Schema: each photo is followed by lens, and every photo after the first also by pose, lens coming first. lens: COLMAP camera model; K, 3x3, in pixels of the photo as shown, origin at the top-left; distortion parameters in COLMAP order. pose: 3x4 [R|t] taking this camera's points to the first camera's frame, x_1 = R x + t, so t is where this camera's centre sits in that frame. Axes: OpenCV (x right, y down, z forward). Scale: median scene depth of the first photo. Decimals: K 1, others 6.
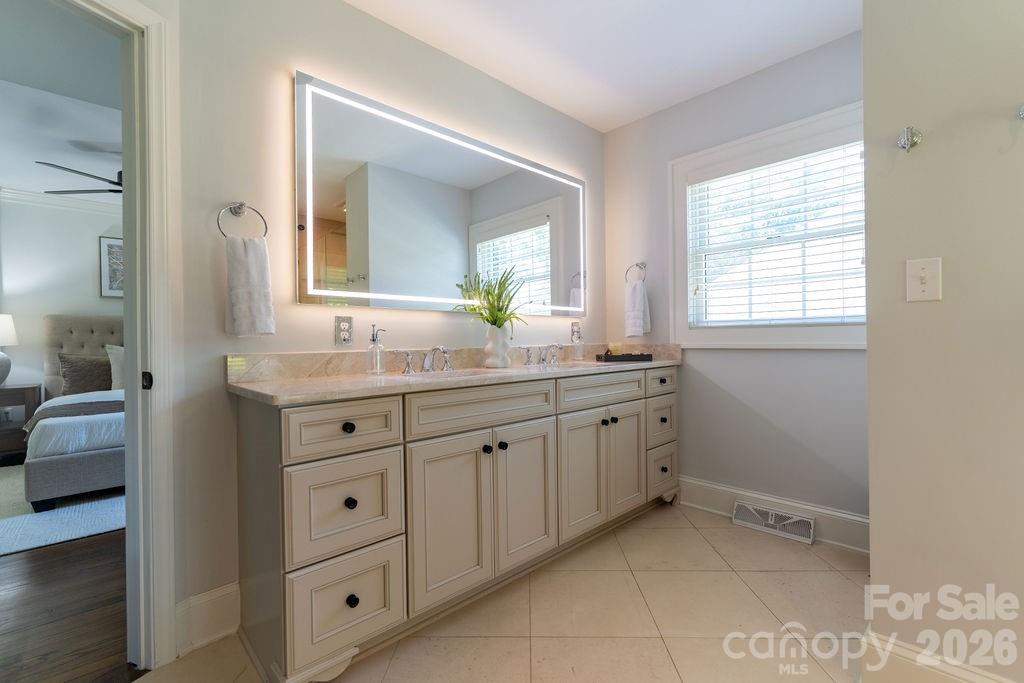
lens RADIAL K [[451.6, 0, 513.0], [0, 451.6, 340.3], [0, 0, 1]] dist [-0.003611, 0.000217]
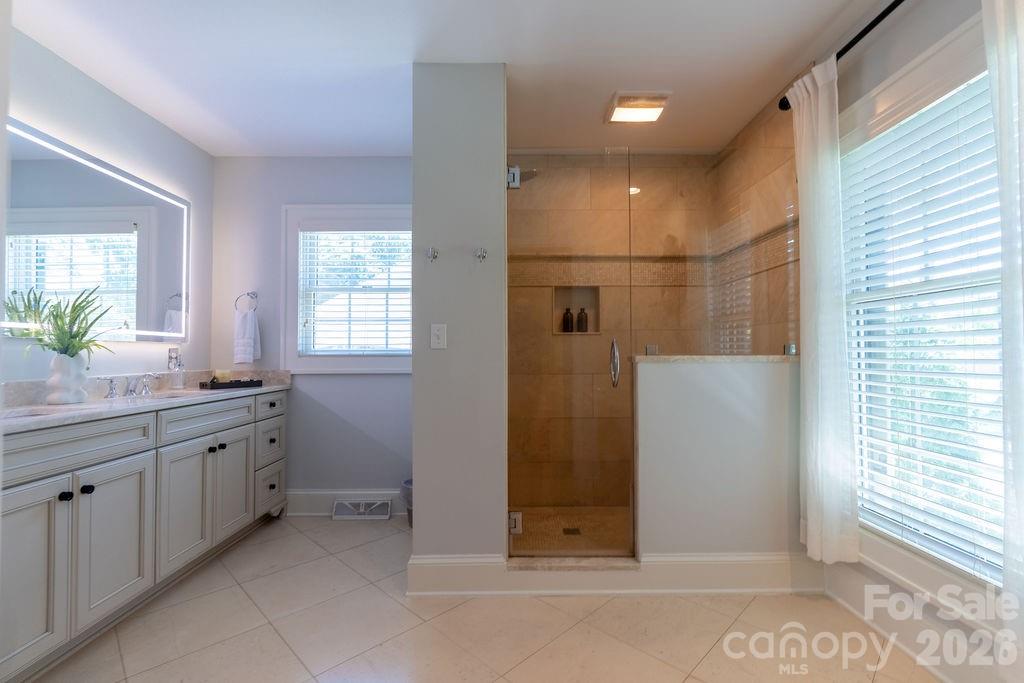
lens RADIAL K [[451.6, 0, 513.0], [0, 451.6, 340.3], [0, 0, 1]] dist [-0.003611, 0.000217]
pose [[0.685139, 0.030466, 0.727775, -0.072679], [-0.001712, 0.999190, -0.040216, -0.024177], [-0.728411, 0.026308, 0.684636, -0.185193]]
